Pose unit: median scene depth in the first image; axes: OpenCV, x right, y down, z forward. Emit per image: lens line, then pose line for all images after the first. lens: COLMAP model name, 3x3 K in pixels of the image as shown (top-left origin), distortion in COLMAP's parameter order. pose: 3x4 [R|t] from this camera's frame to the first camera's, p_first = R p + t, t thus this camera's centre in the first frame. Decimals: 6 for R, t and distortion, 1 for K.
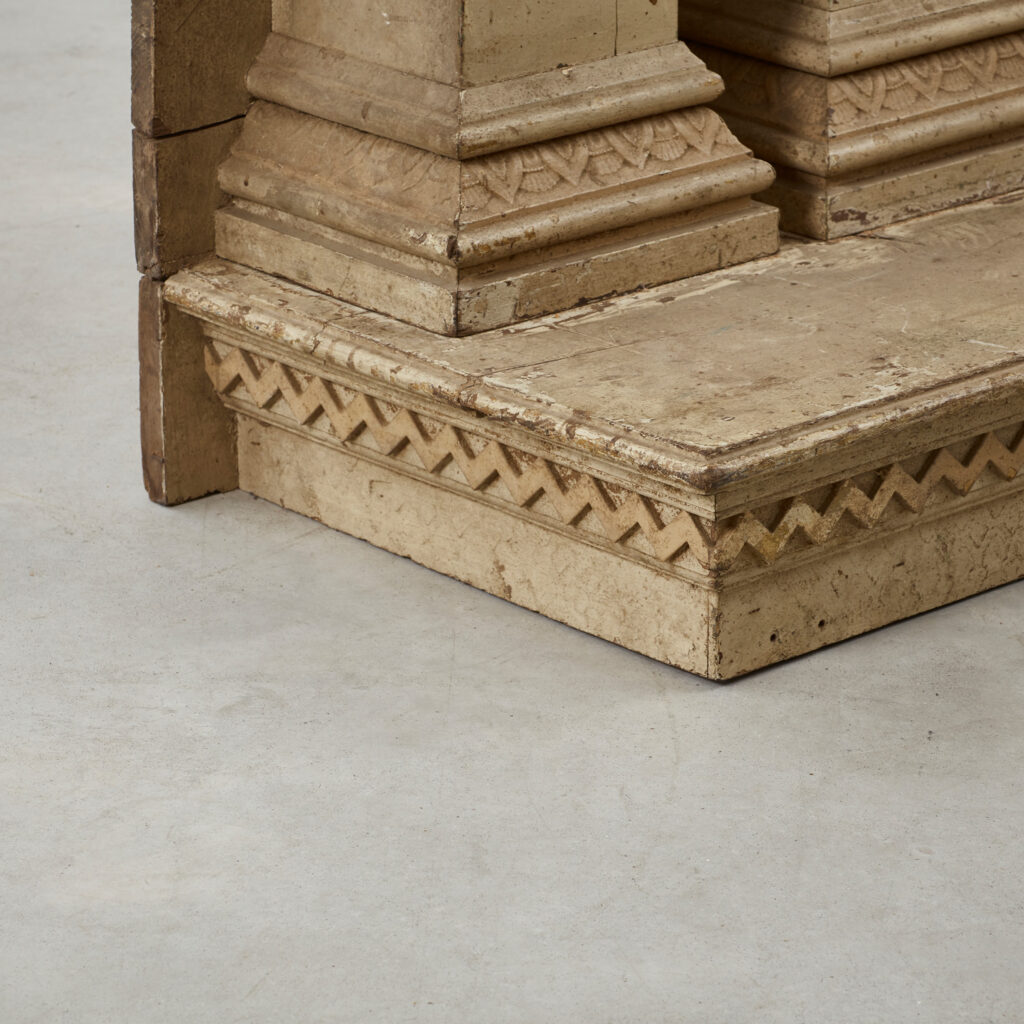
lens RADIAL K [[4519.2, 0, 521.1], [0, 4519.2, 518.7], [0, 0, 1]] dist [-0.072823, 0.000000]
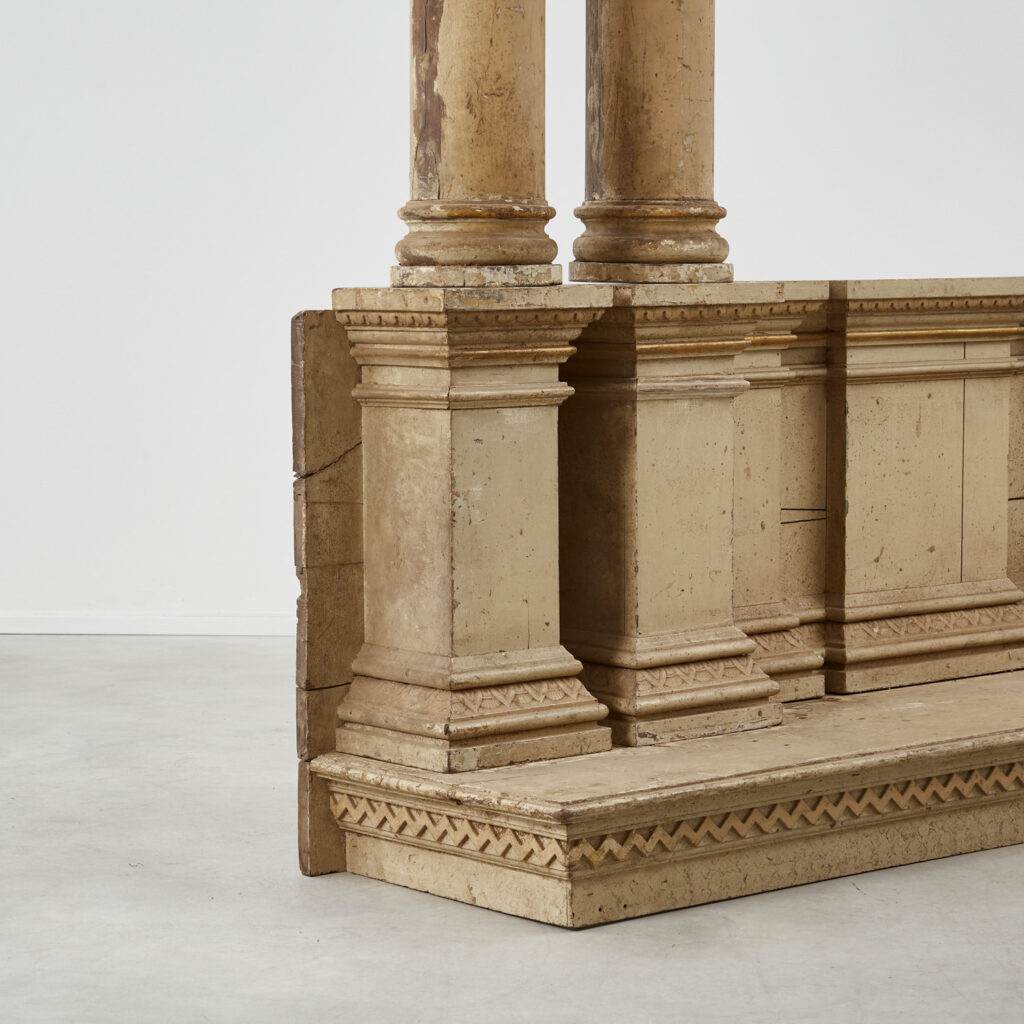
lens RADIAL K [[2931.4, 0, 436.2], [0, 2931.4, 538.8], [0, 0, 1]] dist [0.041326, 0.000000]
pose [[0.998537, -0.007709, -0.053513, 0.050262], [-0.006275, 0.966569, -0.256329, 0.191387], [0.053700, 0.256289, 0.965107, -0.309977]]
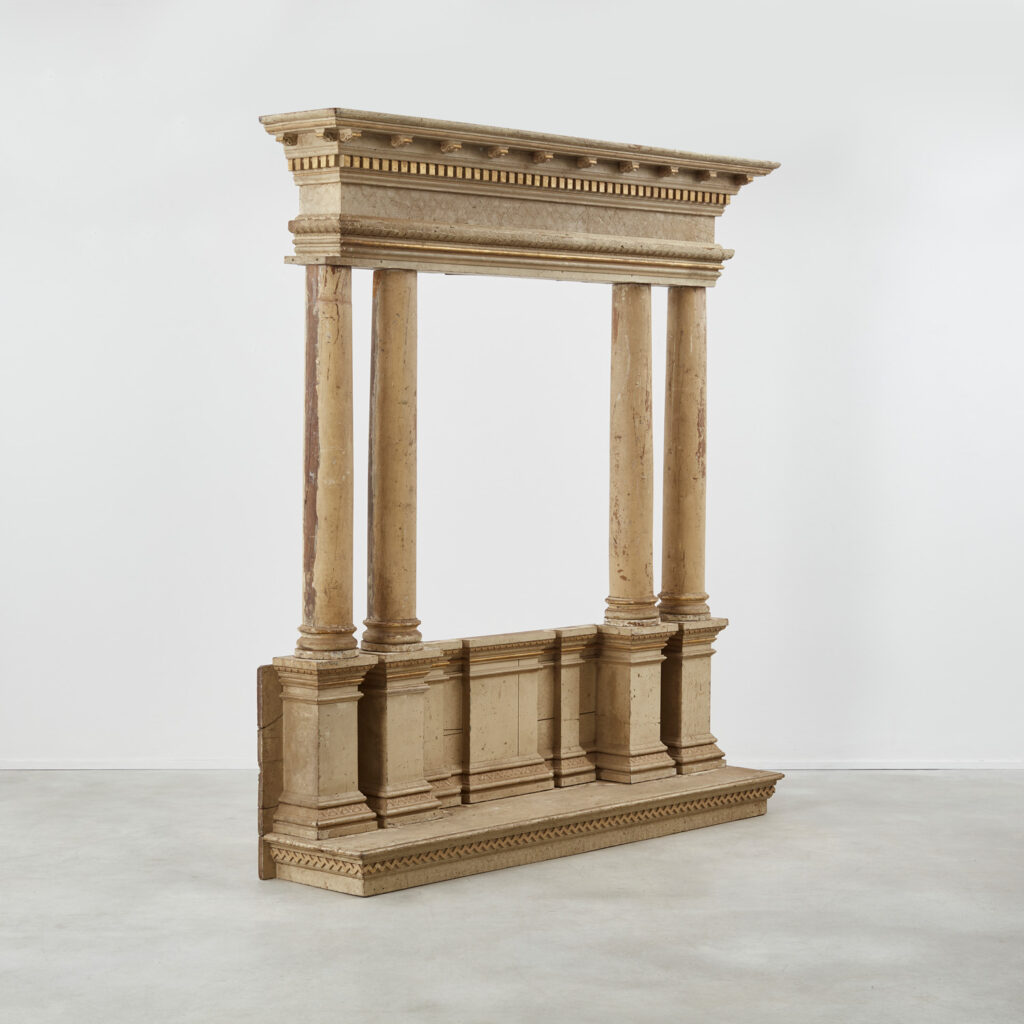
lens RADIAL K [[2299.2, 0, 508.9], [0, 2299.2, 512.2], [0, 0, 1]] dist [0.033145, 0.000000]
pose [[0.997427, -0.007650, 0.071277, 0.020745], [0.028852, 0.953045, -0.301450, 0.418329], [-0.065624, 0.302731, 0.950814, -1.762870]]
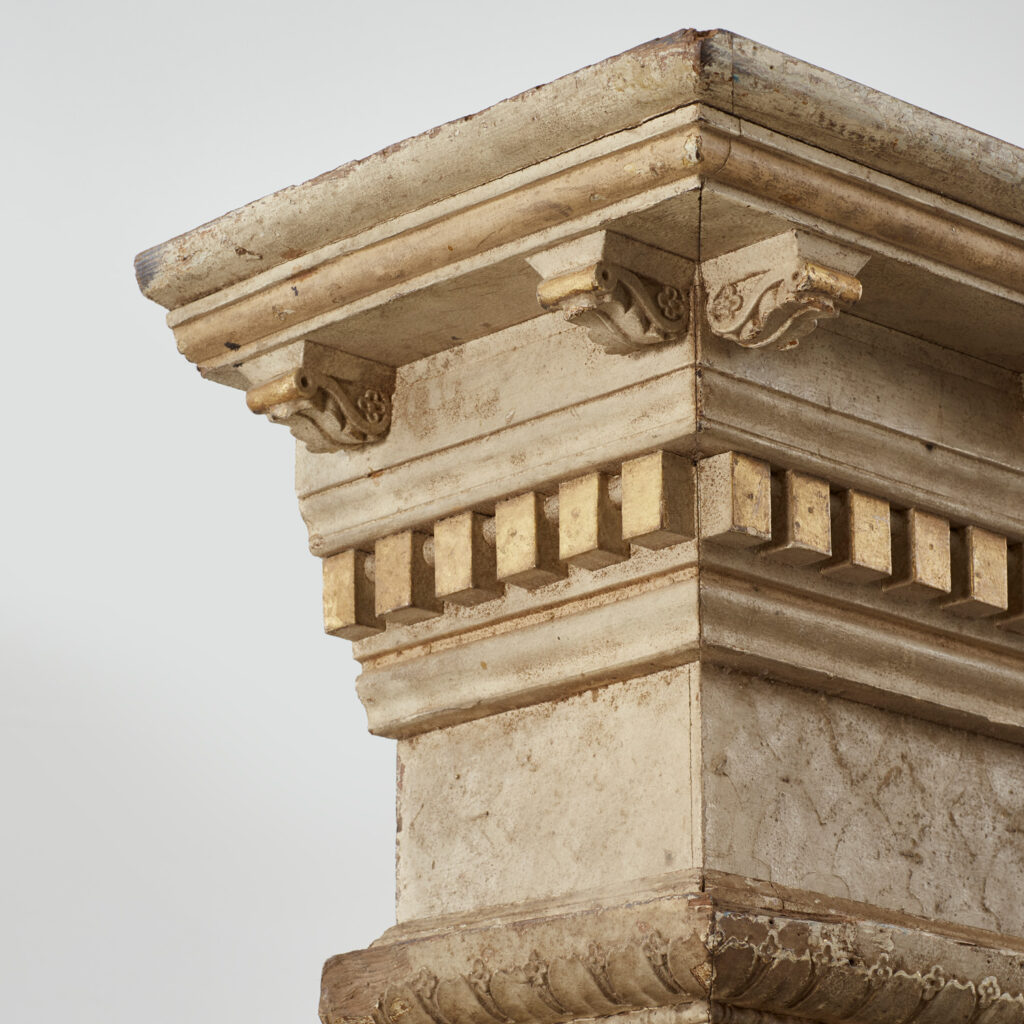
lens RADIAL K [[4519.2, 0, 516.6], [0, 4519.2, 511.6], [0, 0, 1]] dist [-0.072823, 0.000000]
pose [[0.998644, 0.001849, 0.052034, -0.050727], [0.030588, 0.787890, -0.615055, -0.330889], [-0.042135, 0.615813, 0.786765, 0.103267]]
